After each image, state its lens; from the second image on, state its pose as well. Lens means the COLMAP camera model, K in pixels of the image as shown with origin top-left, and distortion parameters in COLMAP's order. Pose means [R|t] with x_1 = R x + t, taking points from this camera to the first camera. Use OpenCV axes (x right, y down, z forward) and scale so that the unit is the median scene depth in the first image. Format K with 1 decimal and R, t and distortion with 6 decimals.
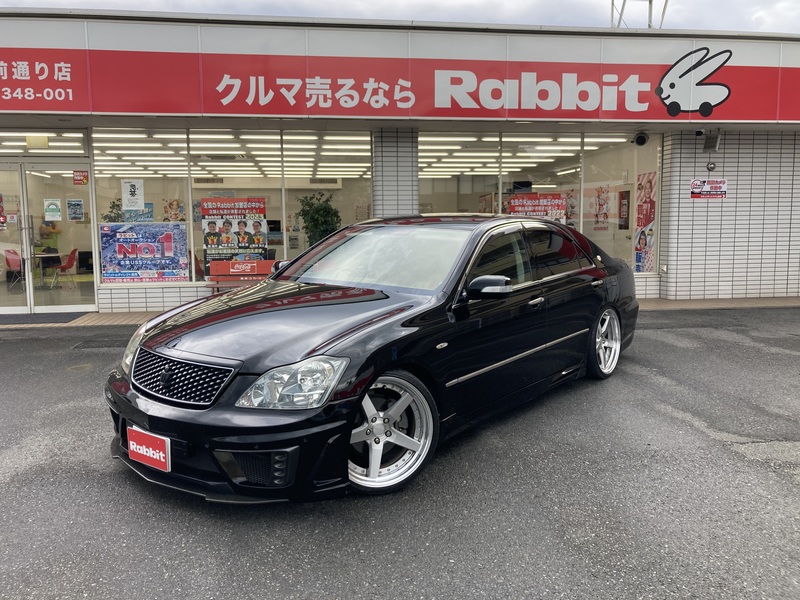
lens RADIAL K [[645.1, 0, 398.8], [0, 645.1, 300.8], [0, 0, 1]] dist [-0.003934, 0.000988]
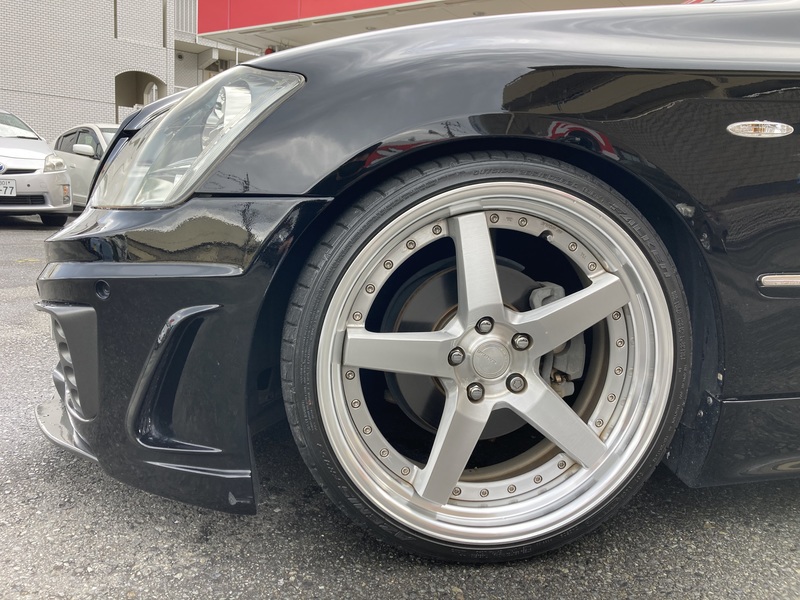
lens RADIAL K [[645.1, 0, 398.1], [0, 645.1, 302.6], [0, 0, 1]] dist [-0.003934, 0.000988]
pose [[0.732661, 0.171623, -0.658600, 0.055584], [-0.153715, 0.984407, 0.085524, 0.060040], [0.663008, 0.038577, 0.747617, 0.290895]]
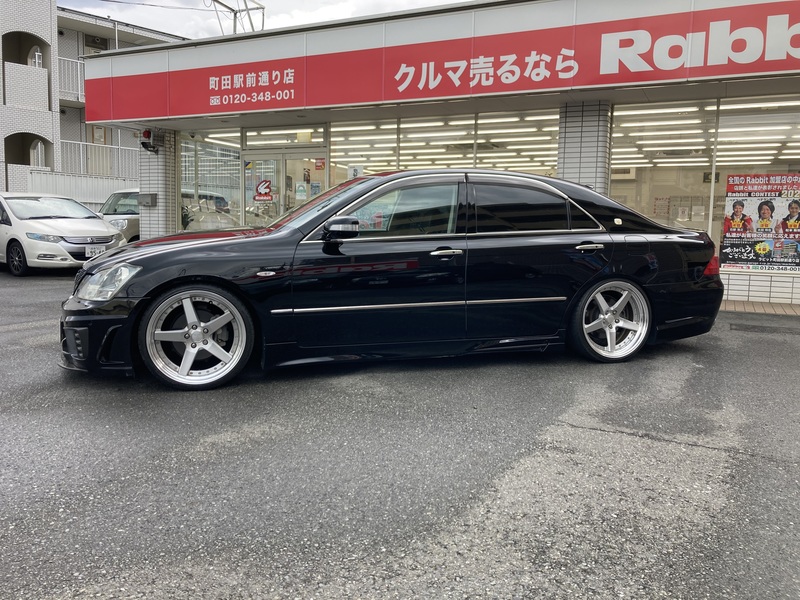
lens RADIAL K [[645.1, 0, 400.5], [0, 645.1, 292.3], [0, 0, 1]] dist [-0.003934, 0.000988]
pose [[0.831063, 0.080474, -0.550326, 0.361773], [-0.091019, 0.995816, 0.008168, 0.030222], [0.548681, 0.043302, 0.834910, 0.088142]]
